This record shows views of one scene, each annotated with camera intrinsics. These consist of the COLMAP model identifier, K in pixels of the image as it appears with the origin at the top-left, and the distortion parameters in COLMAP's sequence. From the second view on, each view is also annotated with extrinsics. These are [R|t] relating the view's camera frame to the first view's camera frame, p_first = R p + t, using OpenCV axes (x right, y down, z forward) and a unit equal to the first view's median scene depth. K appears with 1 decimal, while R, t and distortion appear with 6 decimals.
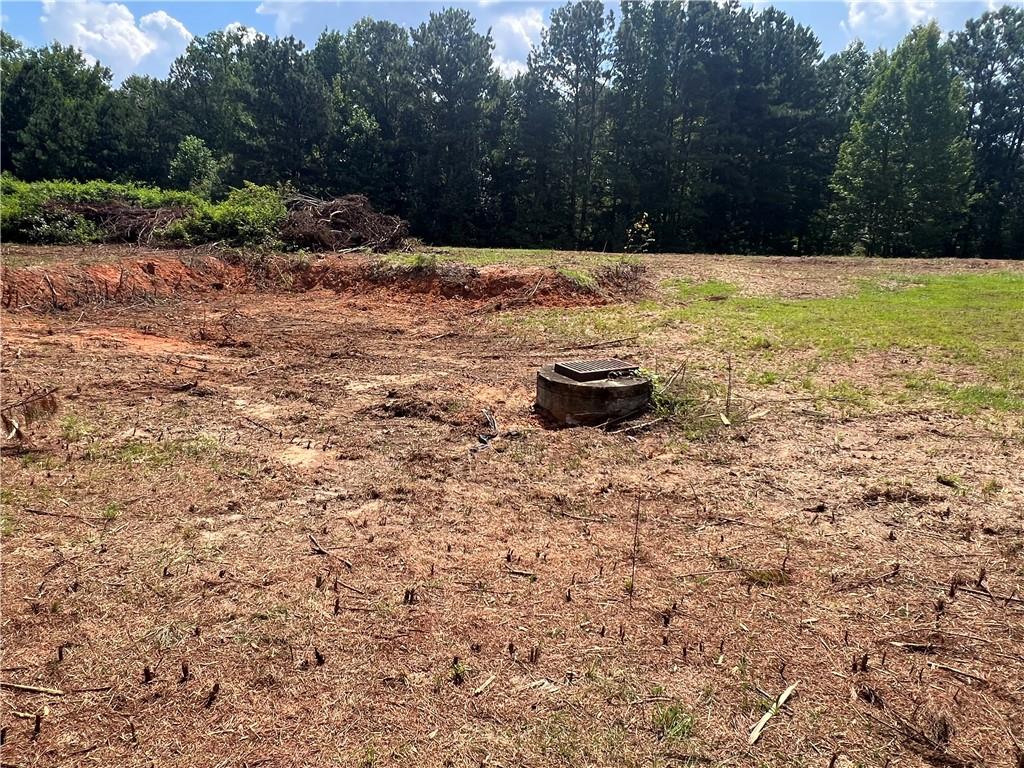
lens RADIAL K [[610.2, 0, 511.9], [0, 610.2, 382.1], [0, 0, 1]] dist [-0.003262, 0.000272]
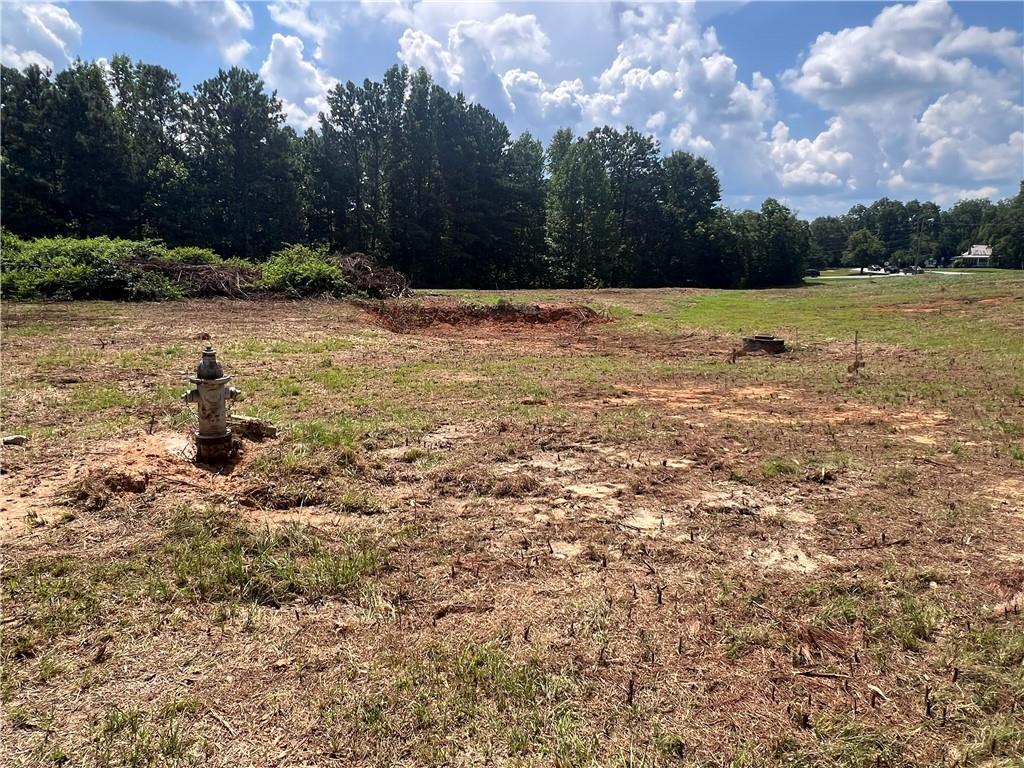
lens RADIAL K [[610.2, 0, 512.3], [0, 610.2, 385.3], [0, 0, 1]] dist [-0.003262, 0.000272]
pose [[0.810904, -0.121615, 0.572402, -0.767942], [0.142905, 0.989706, 0.007829, 0.008024], [-0.567462, 0.075450, 0.819935, -0.230997]]
